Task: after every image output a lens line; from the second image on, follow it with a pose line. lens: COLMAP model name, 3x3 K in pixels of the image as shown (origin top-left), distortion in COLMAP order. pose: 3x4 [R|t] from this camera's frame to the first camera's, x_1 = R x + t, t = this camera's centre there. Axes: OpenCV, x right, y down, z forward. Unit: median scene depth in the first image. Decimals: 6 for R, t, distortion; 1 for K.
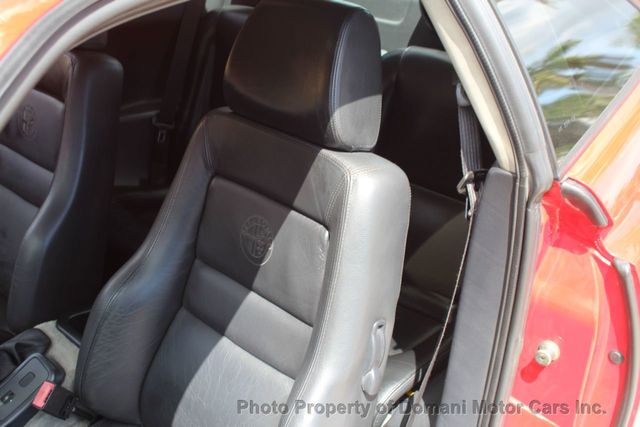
lens RADIAL K [[712.5, 0, 320.0], [0, 712.5, 213.5], [0, 0, 1]] dist [-0.073502, 0.048081]
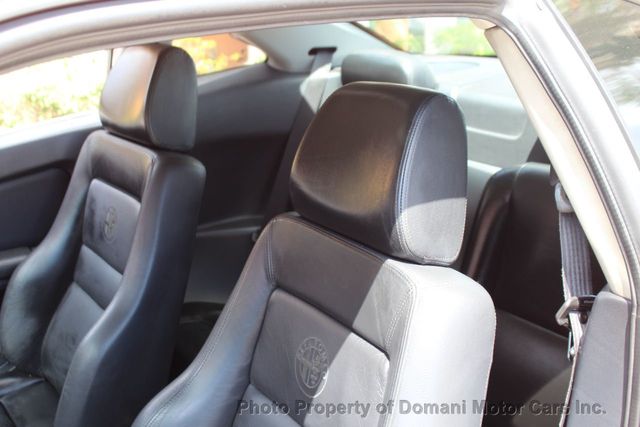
lens RADIAL K [[712.5, 0, 320.0], [0, 712.5, 213.5], [0, 0, 1]] dist [-0.073502, 0.048081]
pose [[0.976756, 0.043477, -0.209899, 0.096583], [-0.084032, 0.978499, -0.188357, 0.019705], [0.197197, 0.201617, 0.959408, 0.184247]]
